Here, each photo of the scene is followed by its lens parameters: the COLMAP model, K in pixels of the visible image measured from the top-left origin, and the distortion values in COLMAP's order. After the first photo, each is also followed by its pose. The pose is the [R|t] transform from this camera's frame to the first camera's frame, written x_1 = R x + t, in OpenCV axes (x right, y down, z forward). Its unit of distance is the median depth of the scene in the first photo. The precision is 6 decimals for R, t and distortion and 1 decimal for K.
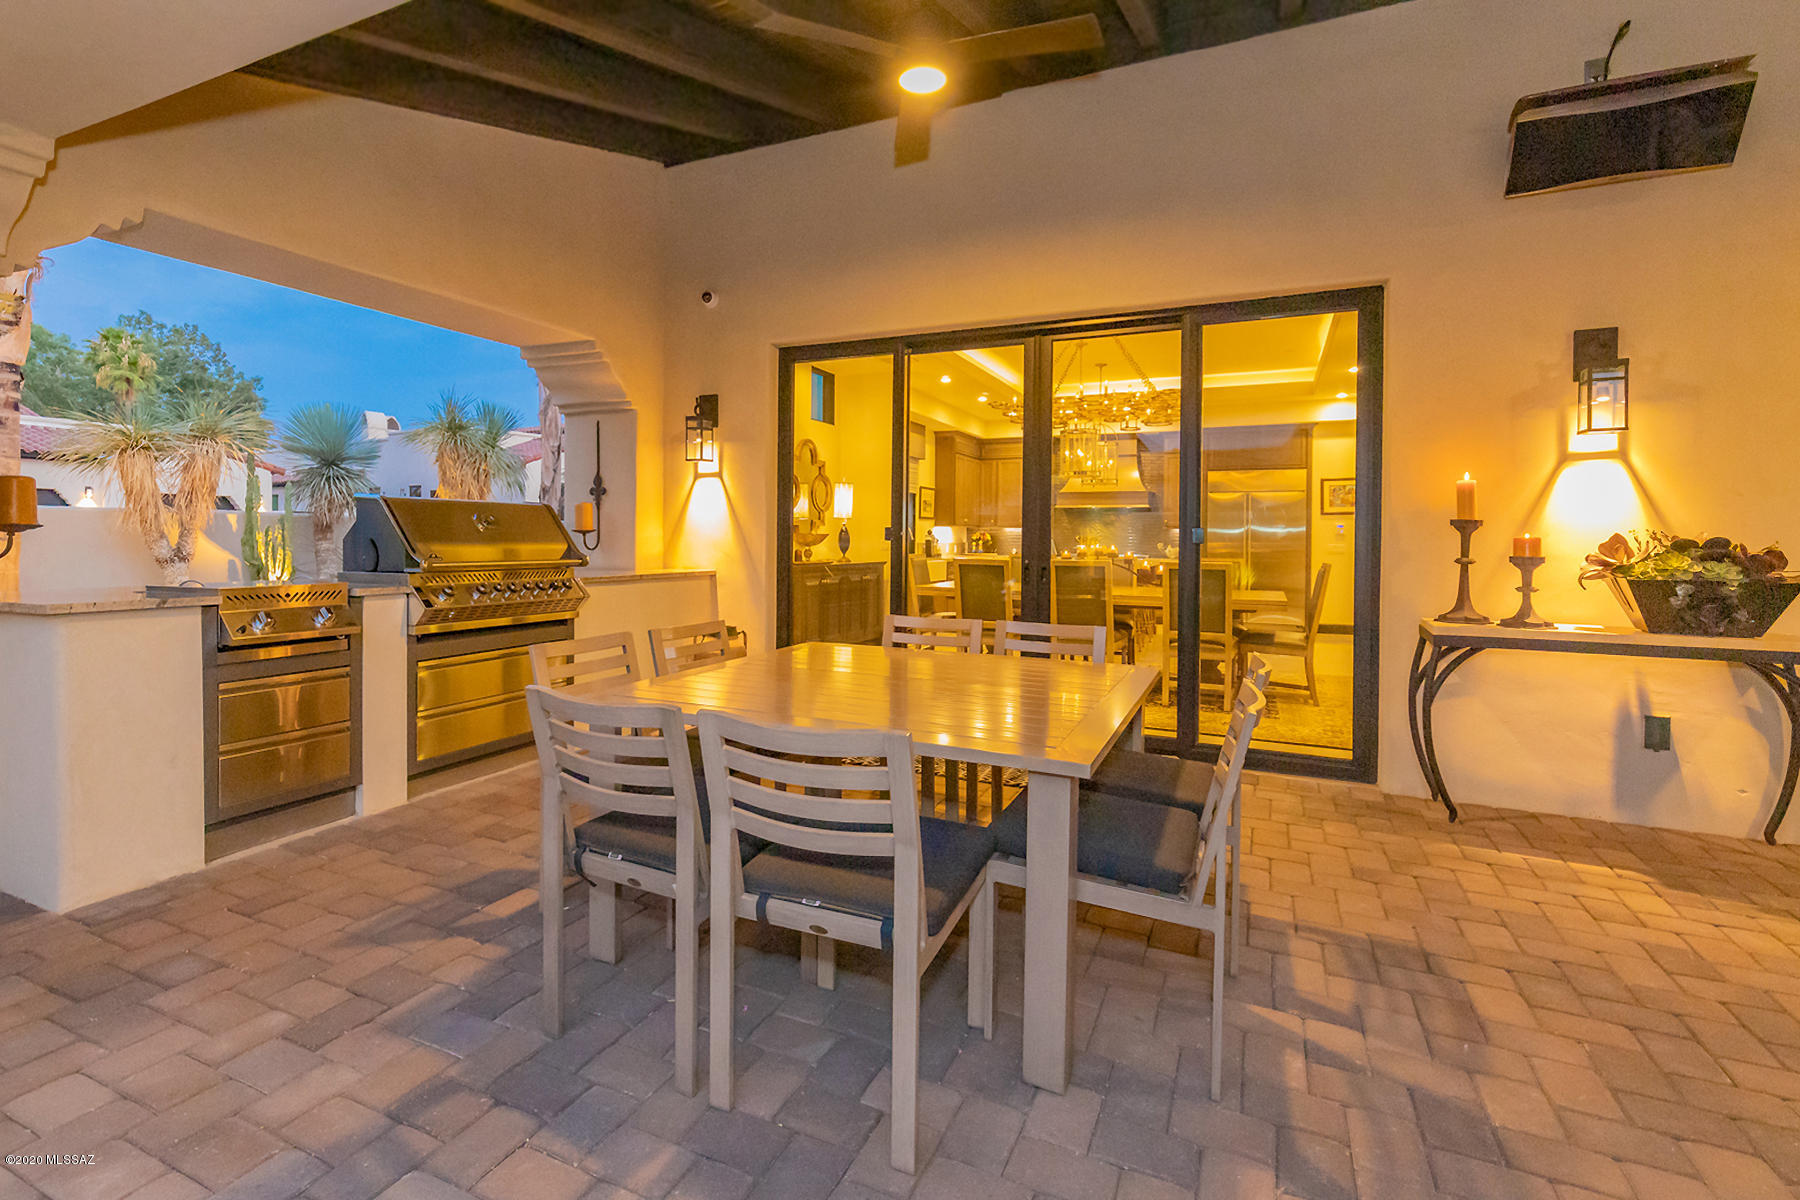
lens RADIAL K [[792.2, 0, 904.6], [0, 792.2, 554.3], [0, 0, 1]] dist [0.002965, 0.000357]
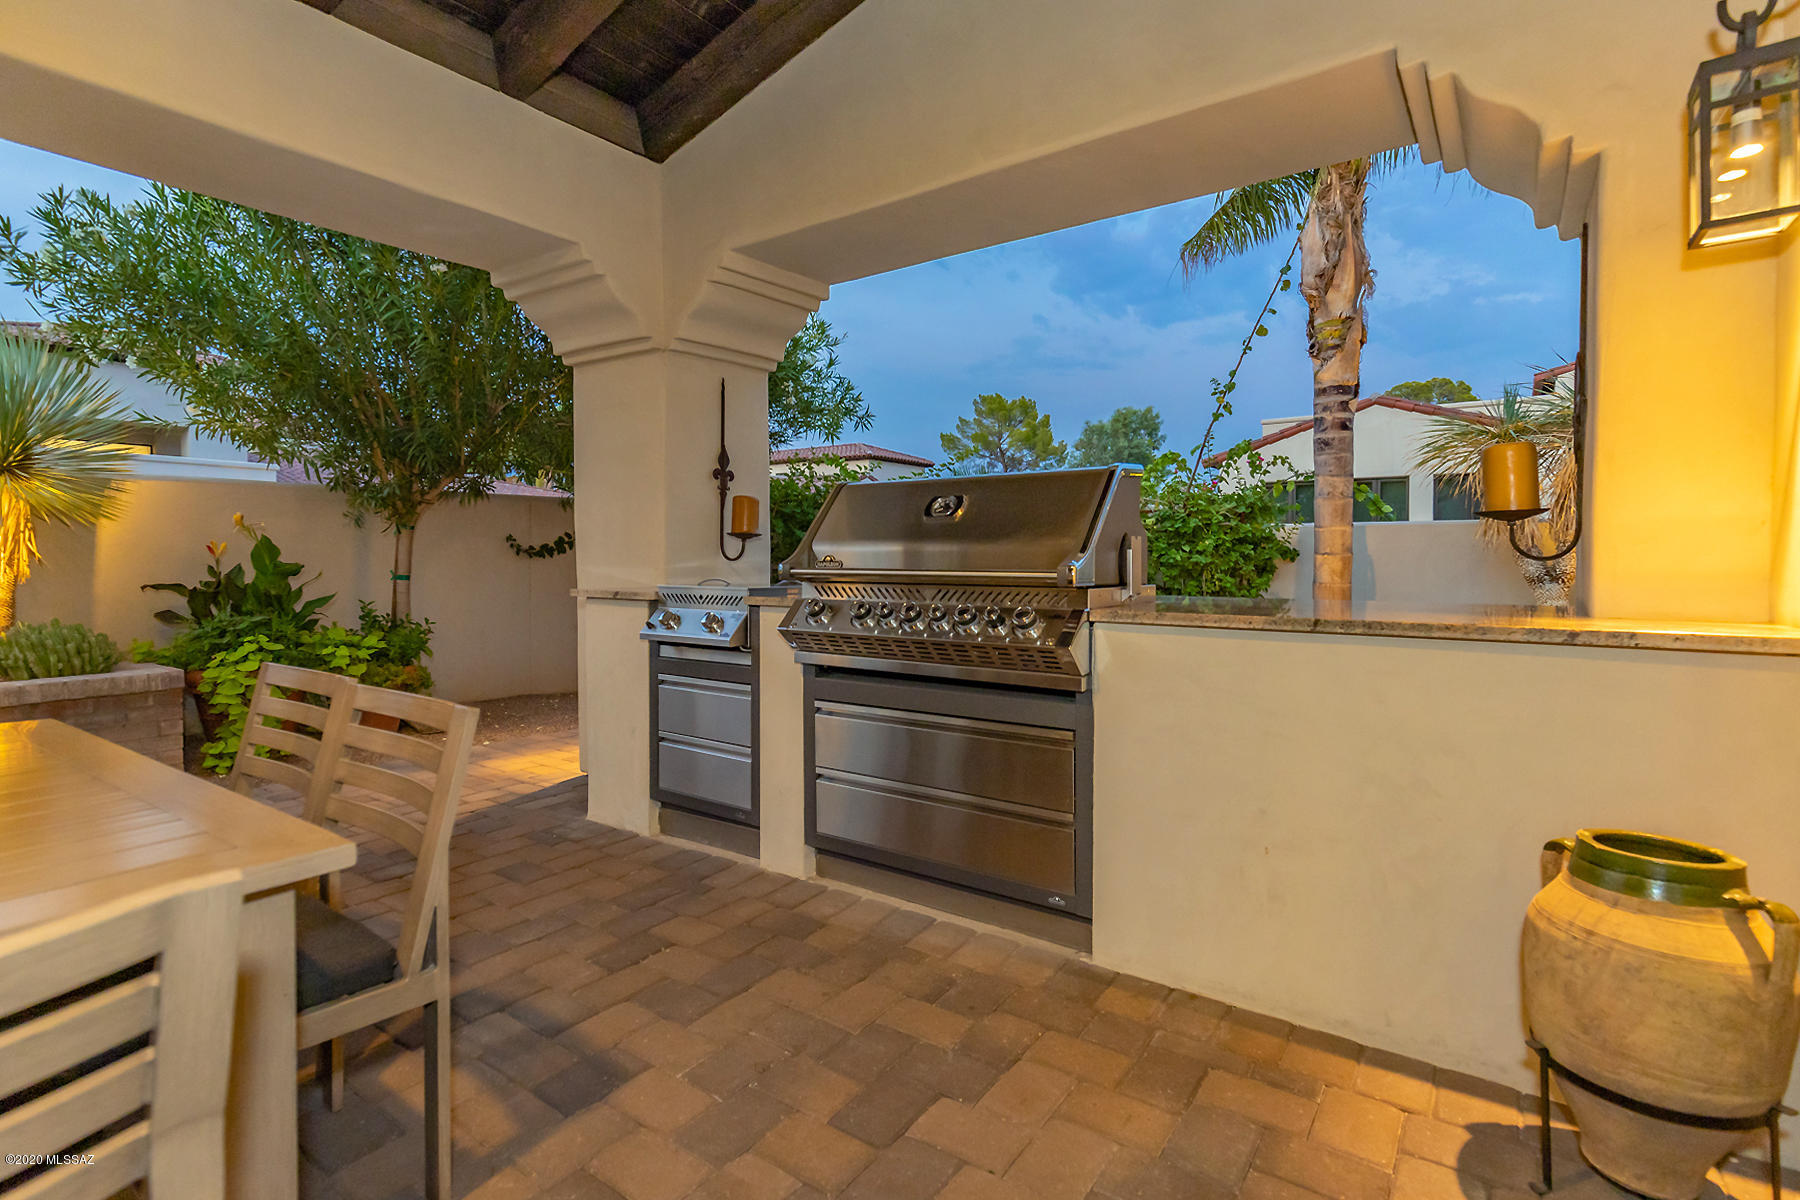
lens RADIAL K [[840.2, 0, 903.3], [0, 840.2, 565.6], [0, 0, 1]] dist [0.001898, 0.000198]
pose [[-0.212035, 0.003063, -0.977257, 0.125674], [-0.021175, 0.999746, 0.007728, -0.000063], [0.977033, 0.022332, -0.211916, 1.053348]]
